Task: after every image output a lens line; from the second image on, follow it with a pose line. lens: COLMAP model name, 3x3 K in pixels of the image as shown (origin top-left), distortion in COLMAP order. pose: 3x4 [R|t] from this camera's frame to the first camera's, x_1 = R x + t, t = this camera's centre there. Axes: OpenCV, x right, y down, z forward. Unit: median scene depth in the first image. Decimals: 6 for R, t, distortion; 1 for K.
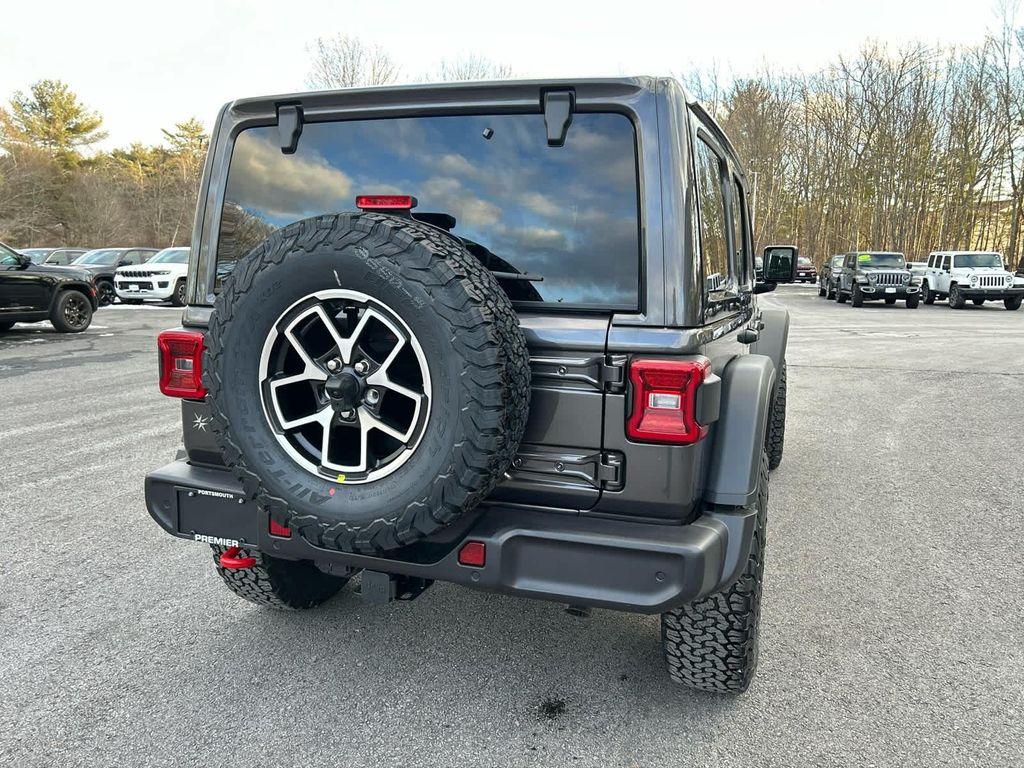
lens RADIAL K [[790.7, 0, 517.8], [0, 790.7, 389.3], [0, 0, 1]] dist [0.061793, -0.065891]
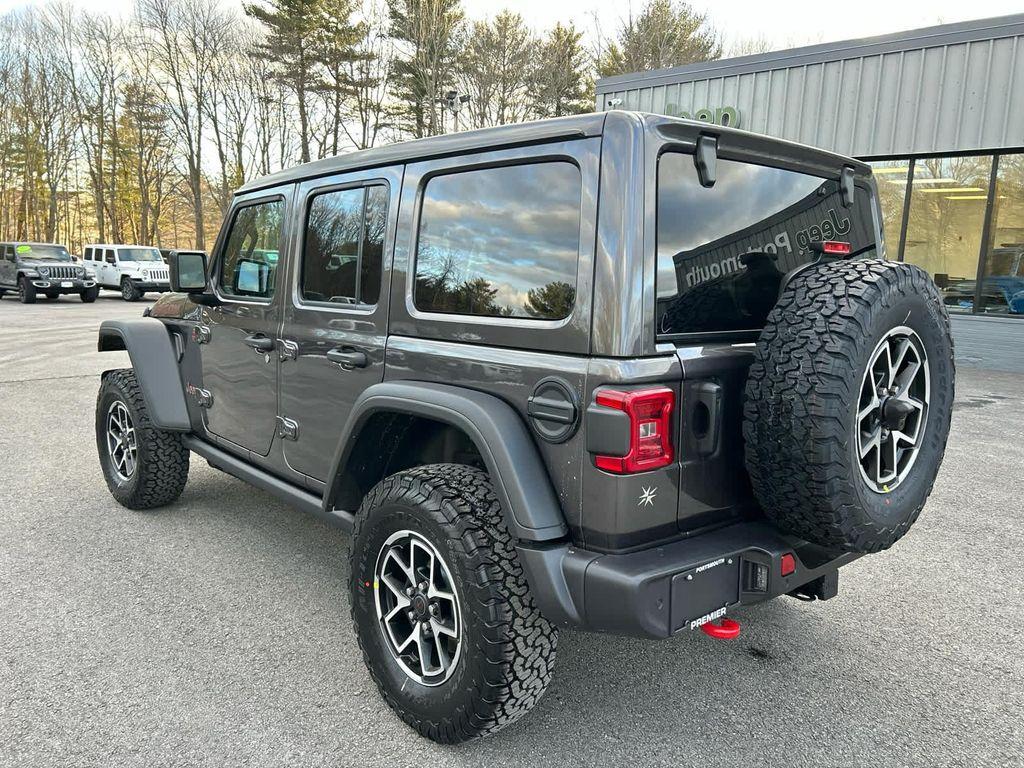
lens RADIAL K [[790.7, 0, 520.4], [0, 790.7, 376.6], [0, 0, 1]] dist [0.061793, -0.065891]
pose [[0.474111, -0.122572, 0.871891, -1.439918], [0.124008, 0.989687, 0.071700, -0.194671], [-0.871688, 0.074128, 0.484422, 0.870699]]
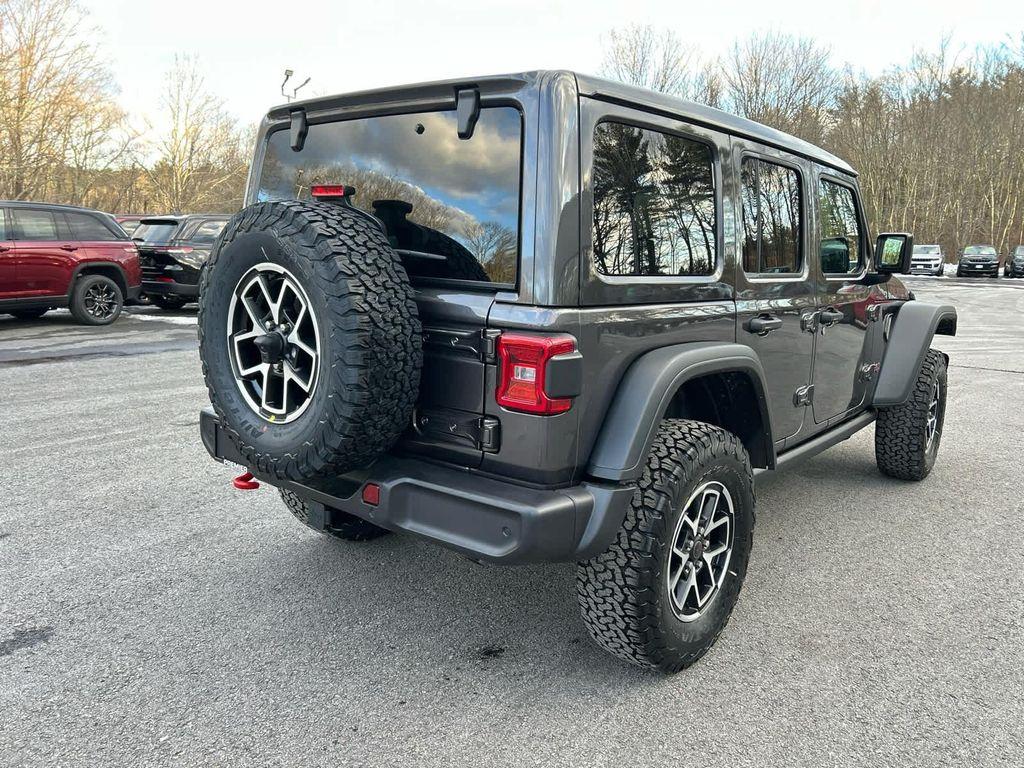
lens RADIAL K [[790.7, 0, 520.3], [0, 790.7, 391.9], [0, 0, 1]] dist [0.061793, -0.065891]
pose [[0.937364, 0.075296, -0.340117, 0.537773], [-0.069286, 0.997152, 0.029801, 0.008384], [0.341392, -0.004369, 0.939911, -0.019479]]
